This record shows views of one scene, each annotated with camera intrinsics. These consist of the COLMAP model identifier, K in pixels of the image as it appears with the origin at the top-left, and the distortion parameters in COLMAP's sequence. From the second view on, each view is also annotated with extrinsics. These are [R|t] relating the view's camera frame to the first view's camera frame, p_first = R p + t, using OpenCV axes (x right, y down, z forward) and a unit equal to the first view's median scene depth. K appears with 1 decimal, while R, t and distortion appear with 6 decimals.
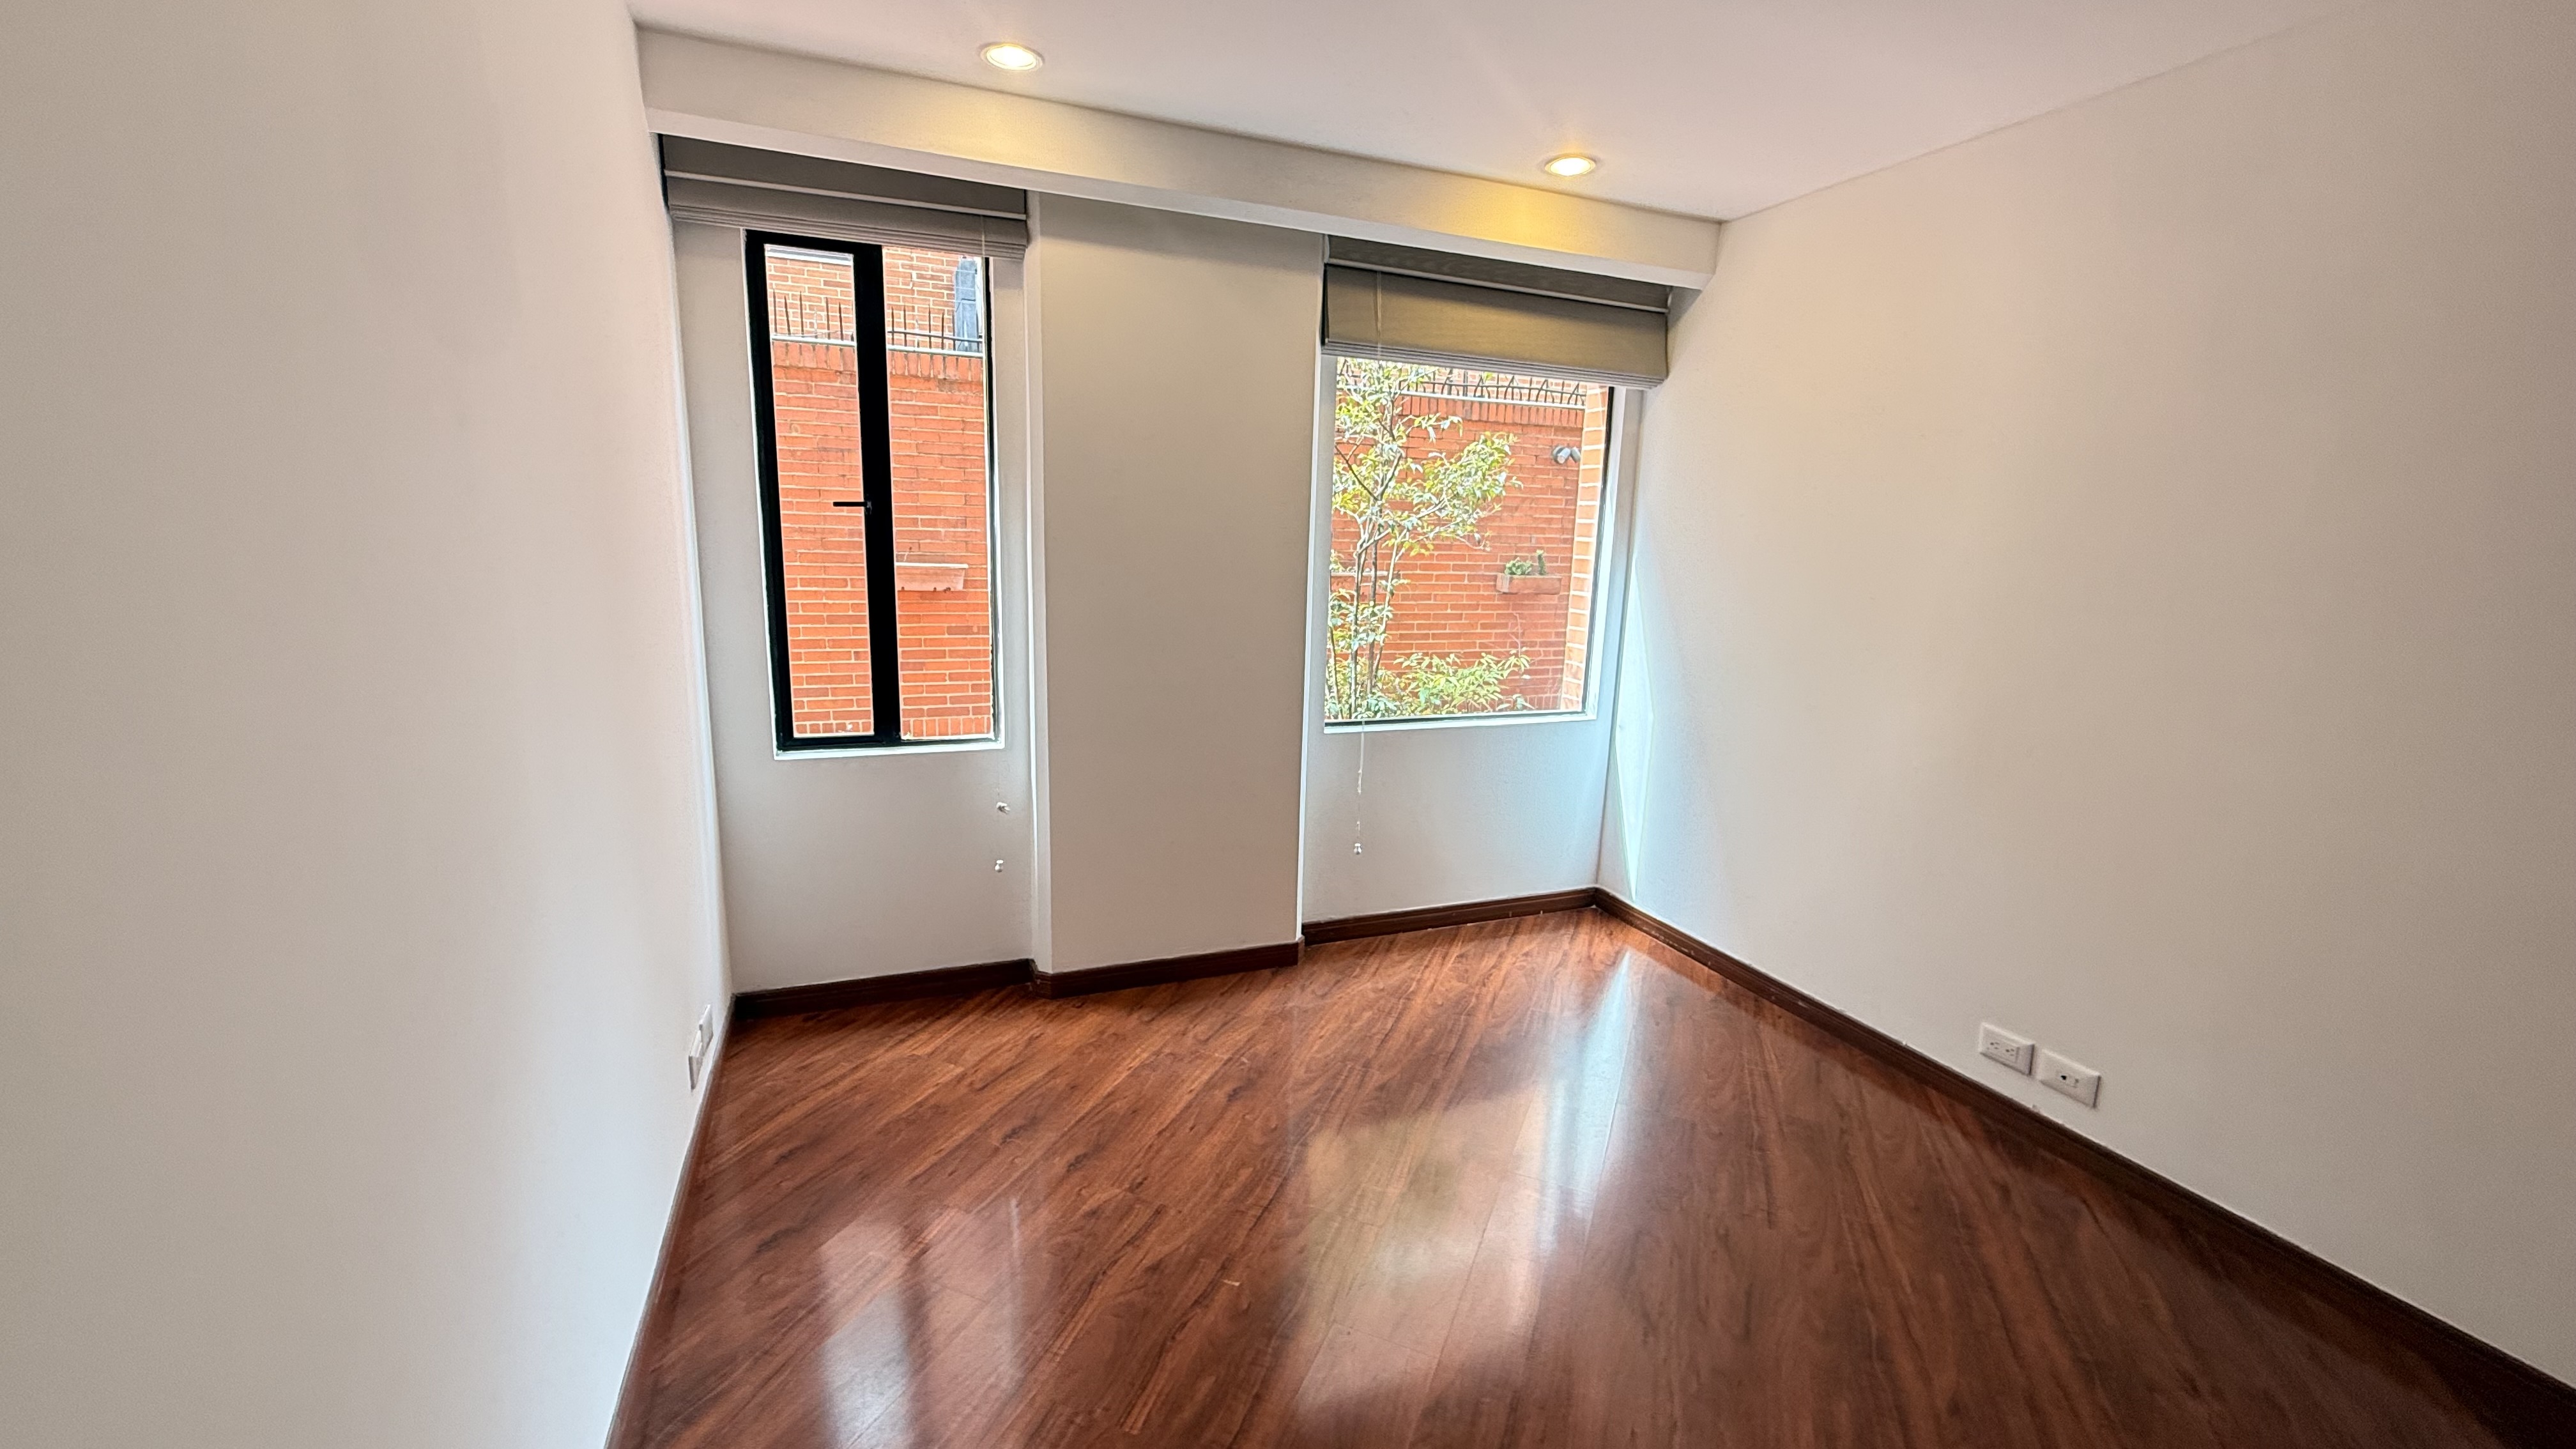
lens RADIAL K [[1025.0, 0, 1289.6], [0, 1025.0, 722.4], [0, 0, 1]] dist [-0.001998, 0.000936]
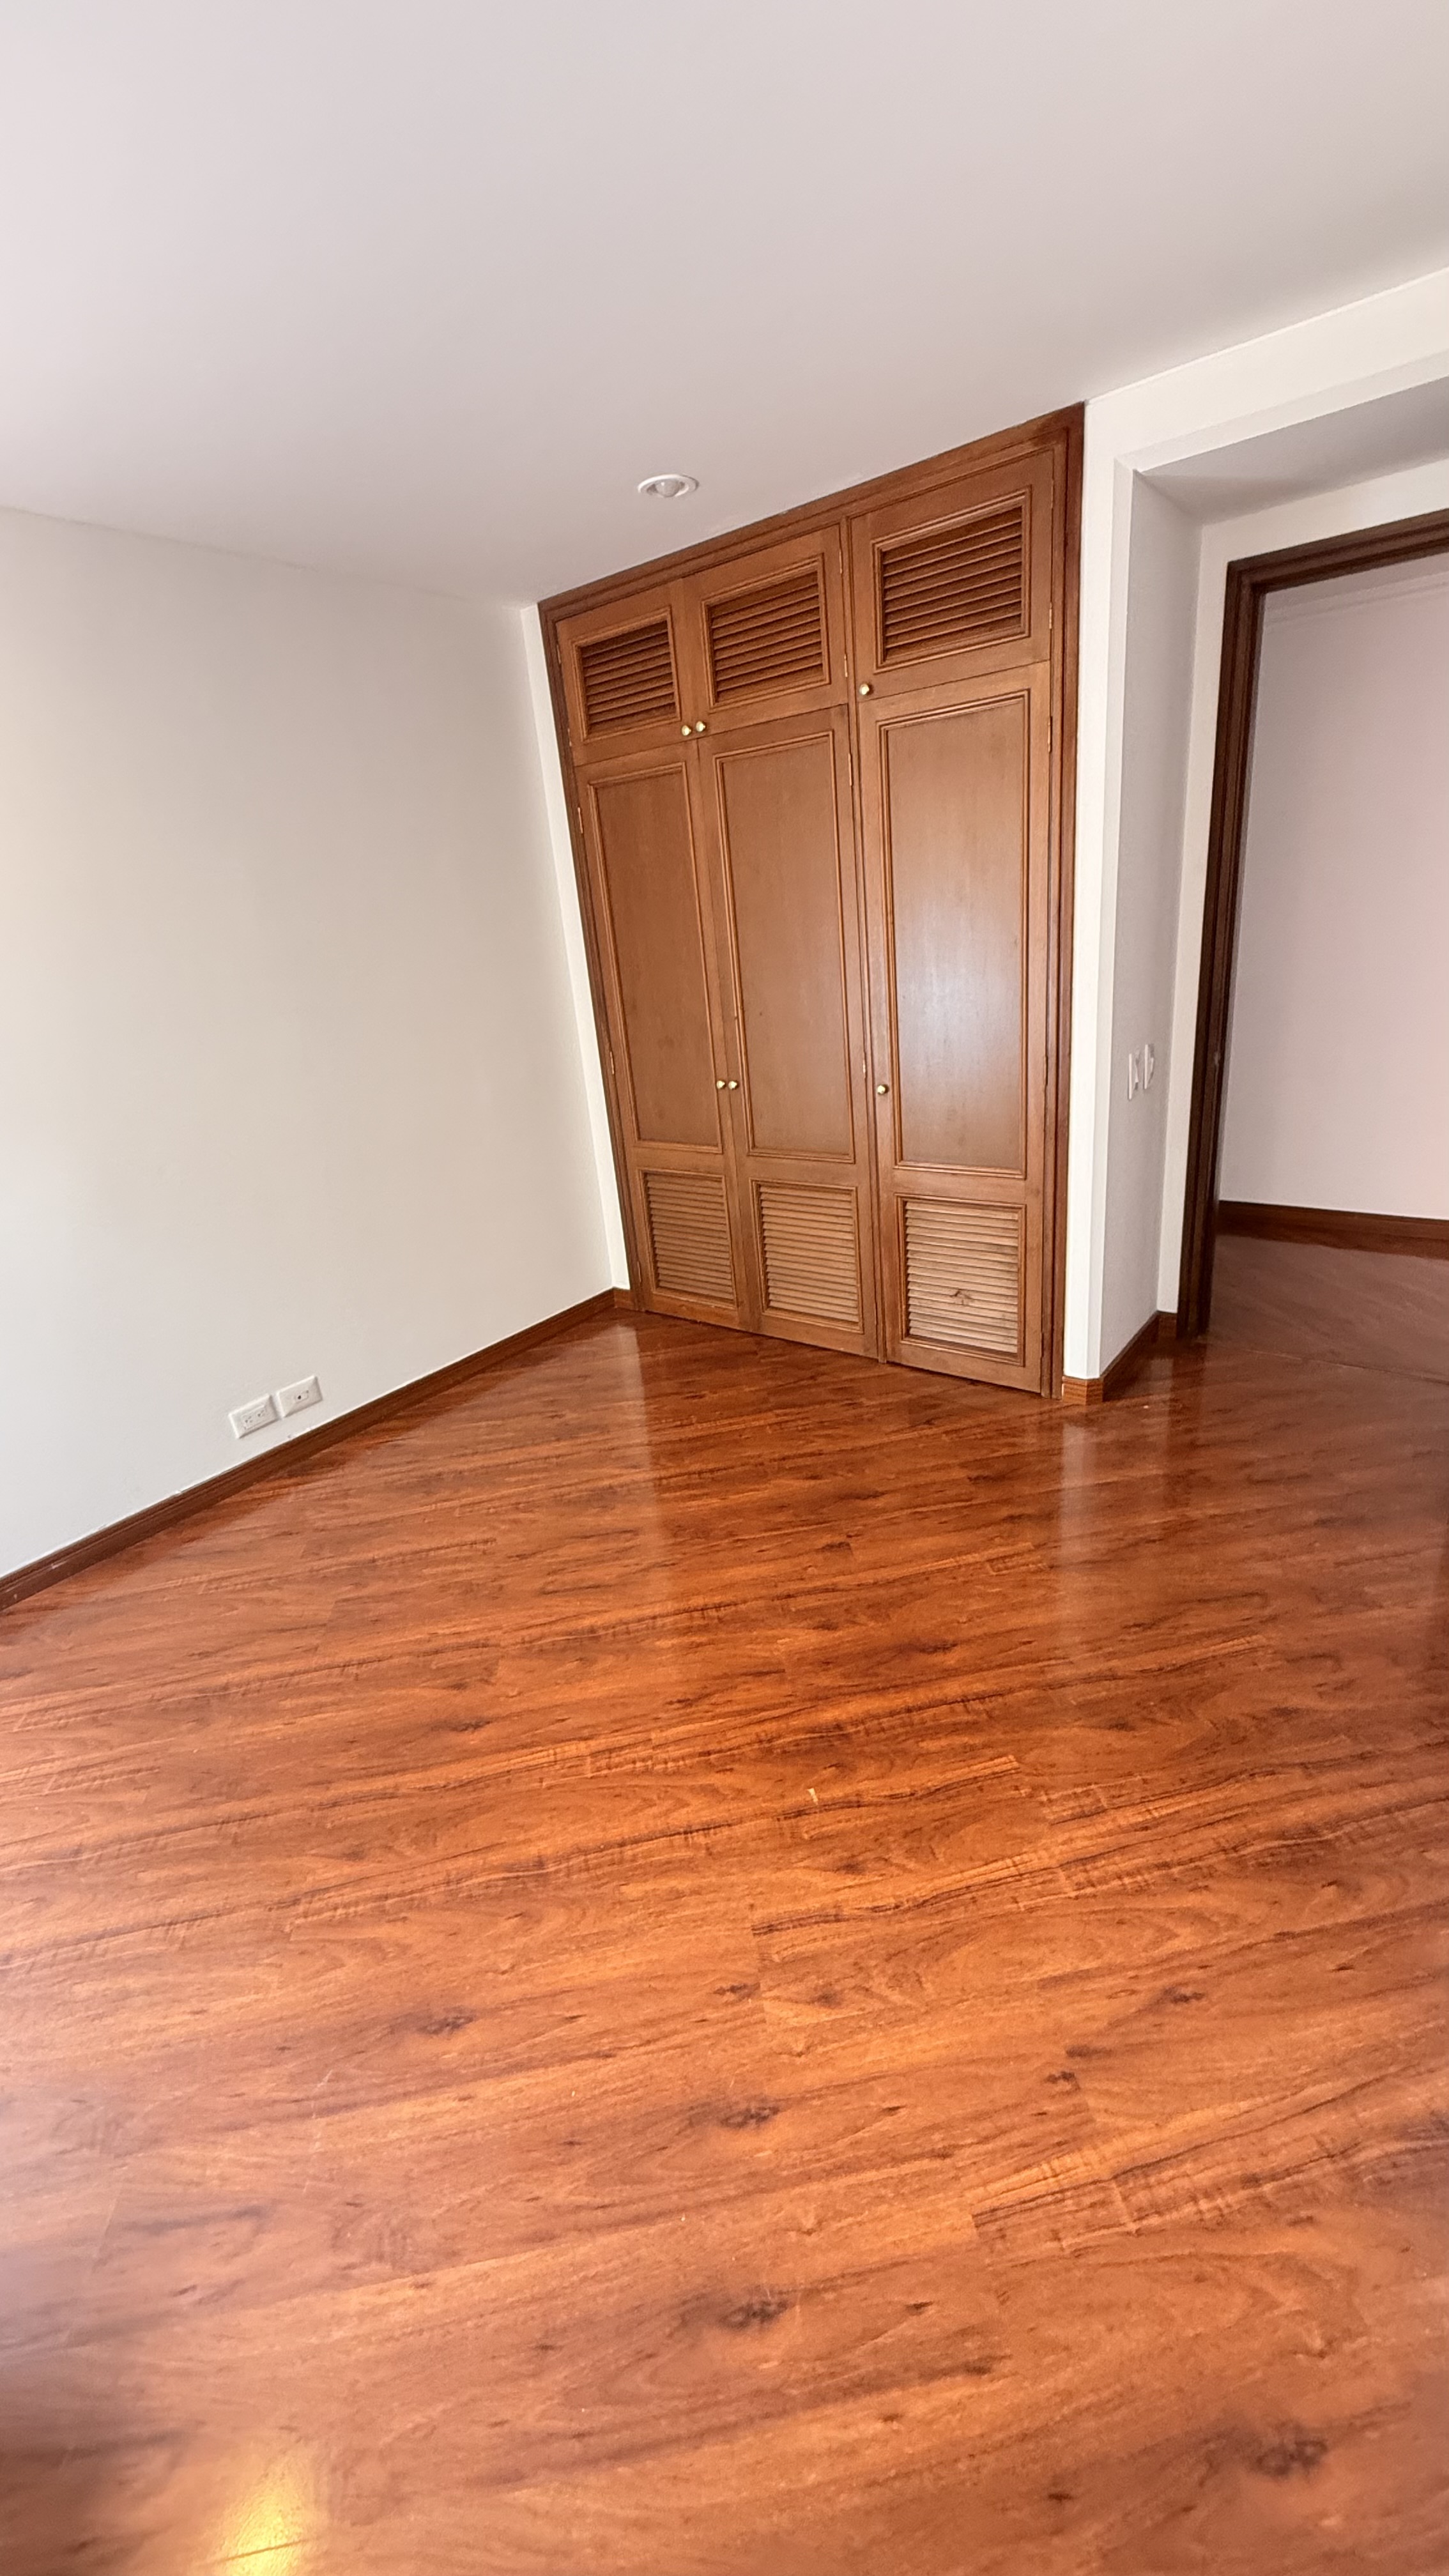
lens RADIAL K [[1025.0, 0, 726.7], [0, 1025.0, 1289.2], [0, 0, 1]] dist [-0.001998, 0.000936]
pose [[-0.507016, -0.285101, 0.813420, -0.554542], [0.236908, 0.861271, 0.449540, -0.235242], [-0.828740, 0.420630, -0.369135, 1.067700]]
